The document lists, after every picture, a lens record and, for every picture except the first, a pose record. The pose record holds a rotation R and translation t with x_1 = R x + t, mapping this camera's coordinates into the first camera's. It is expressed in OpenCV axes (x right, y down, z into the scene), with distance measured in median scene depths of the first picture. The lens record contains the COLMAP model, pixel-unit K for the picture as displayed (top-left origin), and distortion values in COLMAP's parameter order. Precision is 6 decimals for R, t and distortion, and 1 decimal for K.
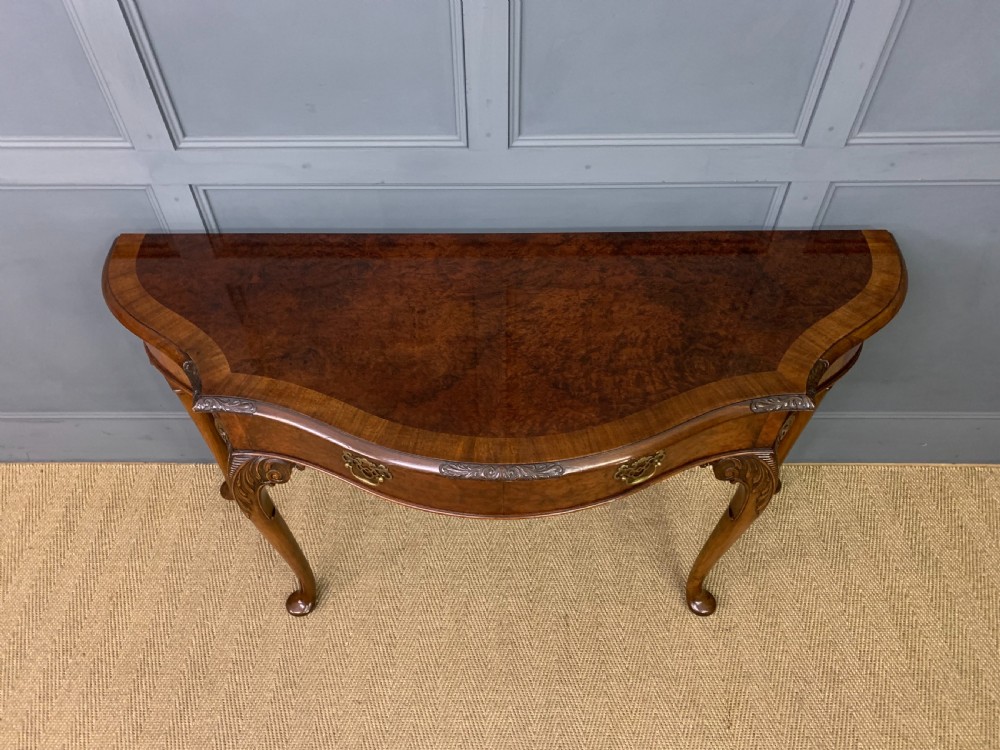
lens RADIAL K [[772.5, 0, 490.4], [0, 772.5, 384.4], [0, 0, 1]] dist [0.023542, -0.006701]
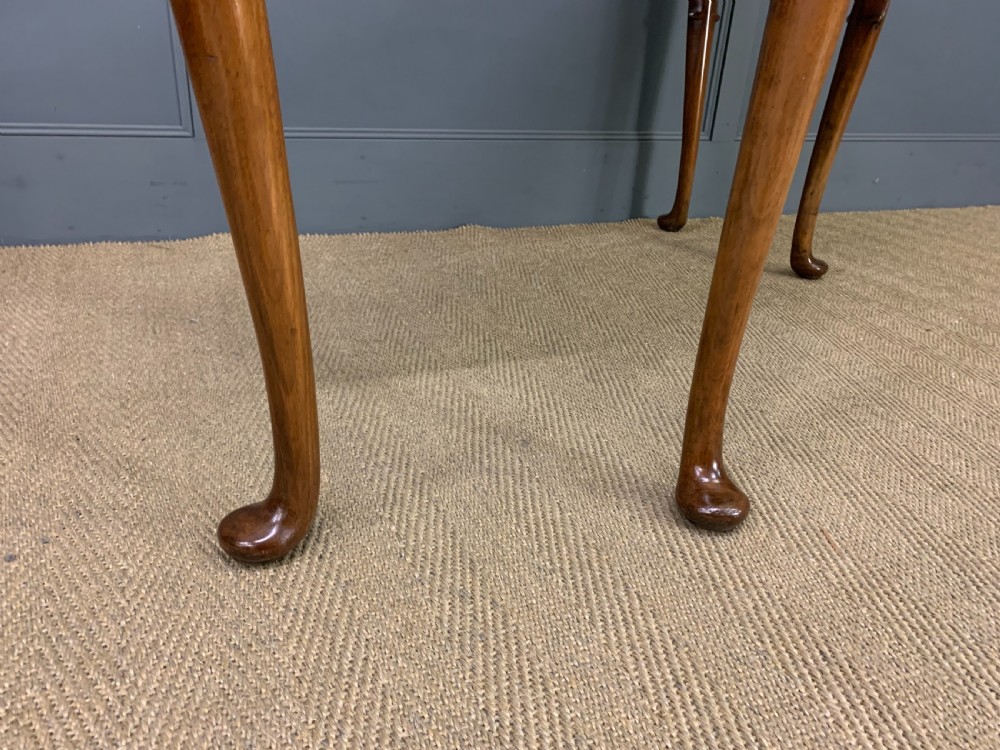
lens RADIAL K [[772.5, 0, 498.6], [0, 772.5, 386.5], [0, 0, 1]] dist [0.023542, -0.006701]
pose [[0.912249, -0.109201, 0.394813, -0.431073], [0.267582, 0.888624, -0.372488, 0.706465], [-0.310165, 0.445446, 0.839866, 0.487204]]
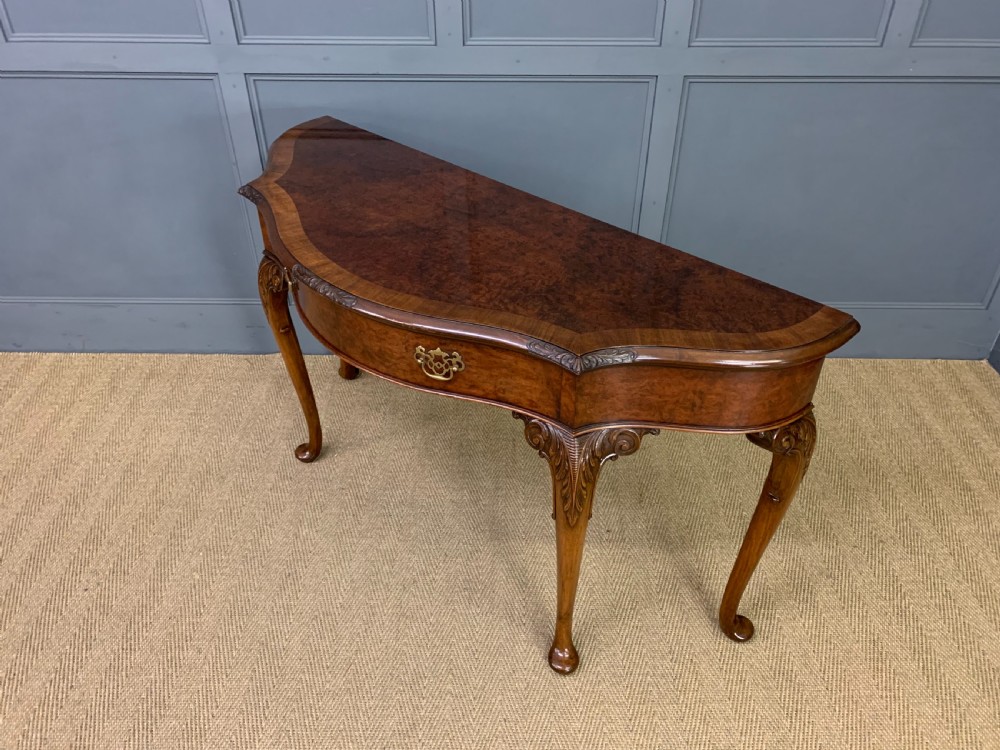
lens RADIAL K [[770.9, 0, 502.3], [0, 770.9, 380.6], [0, 0, 1]] dist [0.028363, -0.015240]
pose [[0.999905, 0.009577, 0.009904, 0.072592], [-0.007025, 0.972815, -0.231477, 0.539206], [-0.011851, 0.231386, 0.972790, -0.241455]]
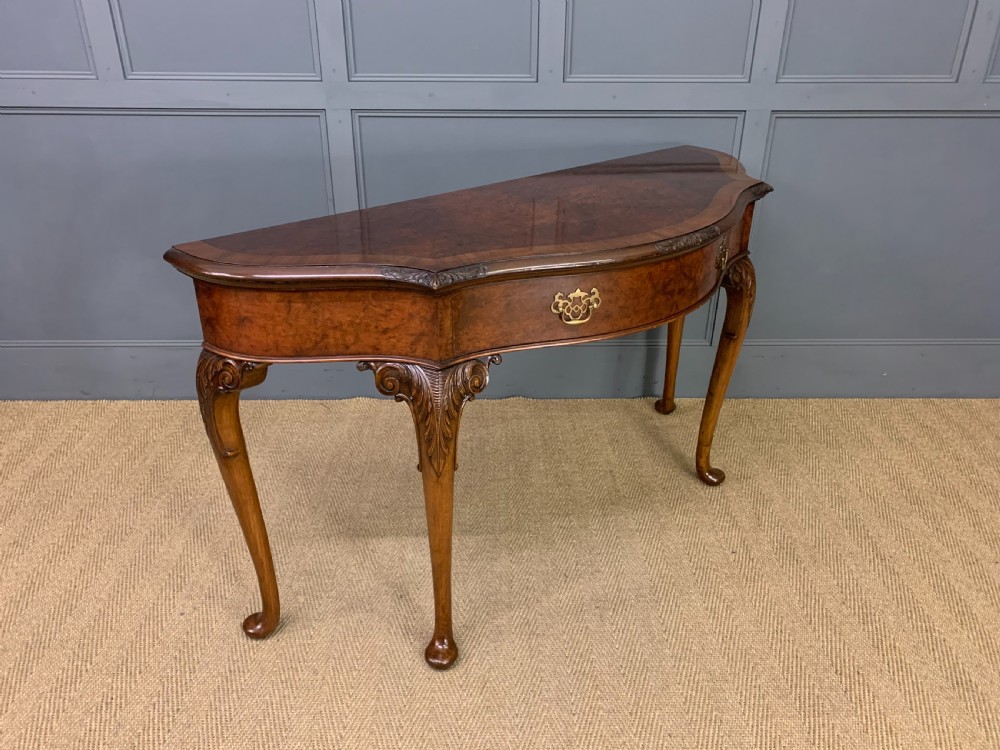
lens RADIAL K [[770.9, 0, 501.9], [0, 770.9, 377.1], [0, 0, 1]] dist [0.028363, -0.015240]
pose [[0.999478, 0.002524, 0.032218, -0.121337], [0.010573, 0.916533, -0.399820, 0.701364], [-0.030538, 0.399952, 0.916027, -0.152270]]
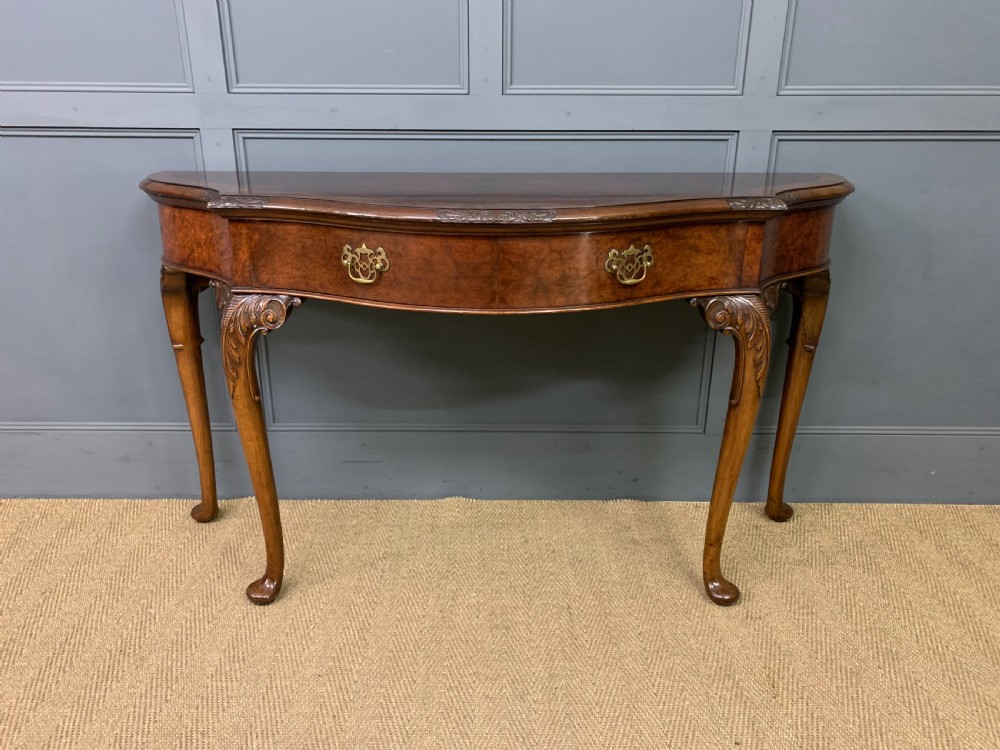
lens RADIAL K [[772.5, 0, 491.9], [0, 772.5, 374.3], [0, 0, 1]] dist [0.023542, -0.006701]
pose [[0.999897, 0.011636, 0.008441, 0.001578], [-0.005838, 0.865276, -0.501261, 0.559147], [-0.013136, 0.501160, 0.865255, 0.135472]]
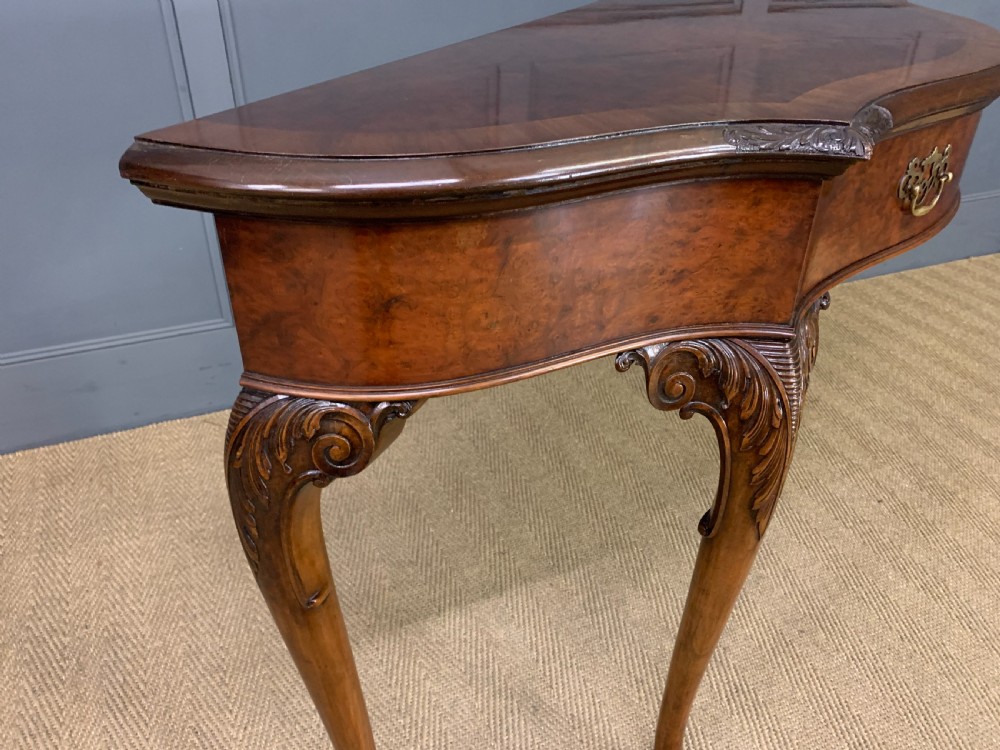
lens RADIAL K [[772.5, 0, 500.3], [0, 772.5, 383.1], [0, 0, 1]] dist [0.023542, -0.006701]
pose [[0.913485, -0.197180, 0.355900, -0.424345], [0.298383, 0.919329, -0.256519, 0.463391], [-0.276609, 0.340520, 0.898629, 0.253640]]
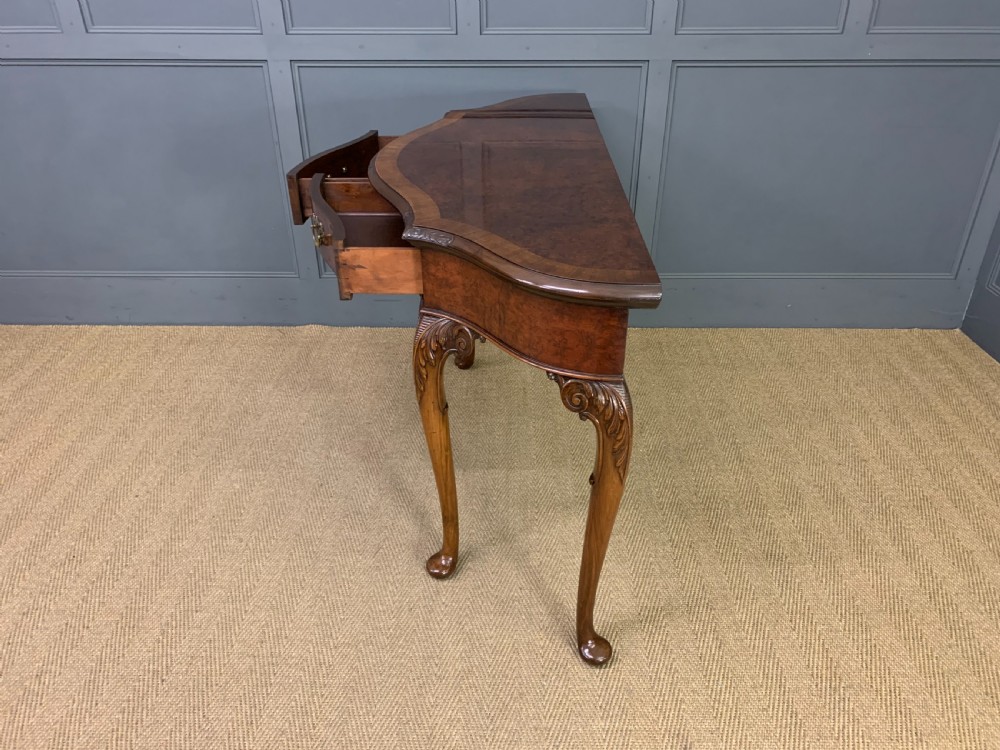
lens RADIAL K [[770.9, 0, 503.4], [0, 770.9, 377.2], [0, 0, 1]] dist [0.028363, -0.015240]
pose [[0.999954, 0.008192, 0.004888, 0.058735], [-0.006073, 0.941853, -0.335970, 0.803319], [-0.007356, 0.335925, 0.941860, -0.295223]]
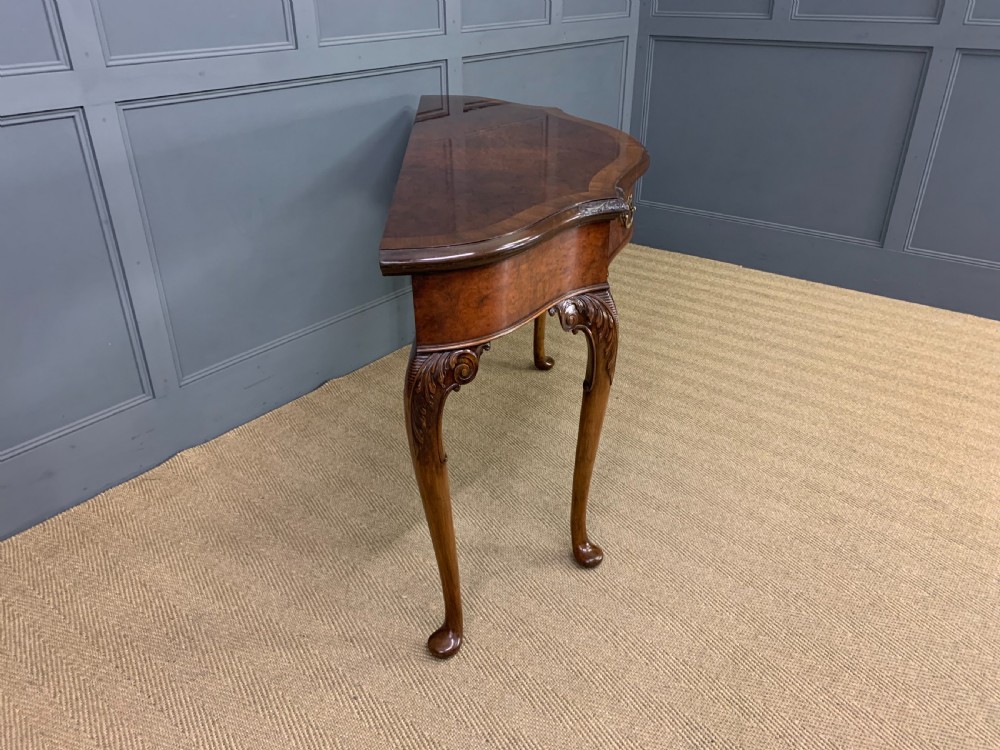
lens RADIAL K [[772.5, 0, 507.6], [0, 772.5, 384.2], [0, 0, 1]] dist [0.023542, -0.006701]
pose [[0.606592, -0.372027, 0.702597, -0.877827], [0.606380, 0.788044, -0.106251, 0.497960], [-0.514150, 0.490492, 0.703611, 0.043826]]
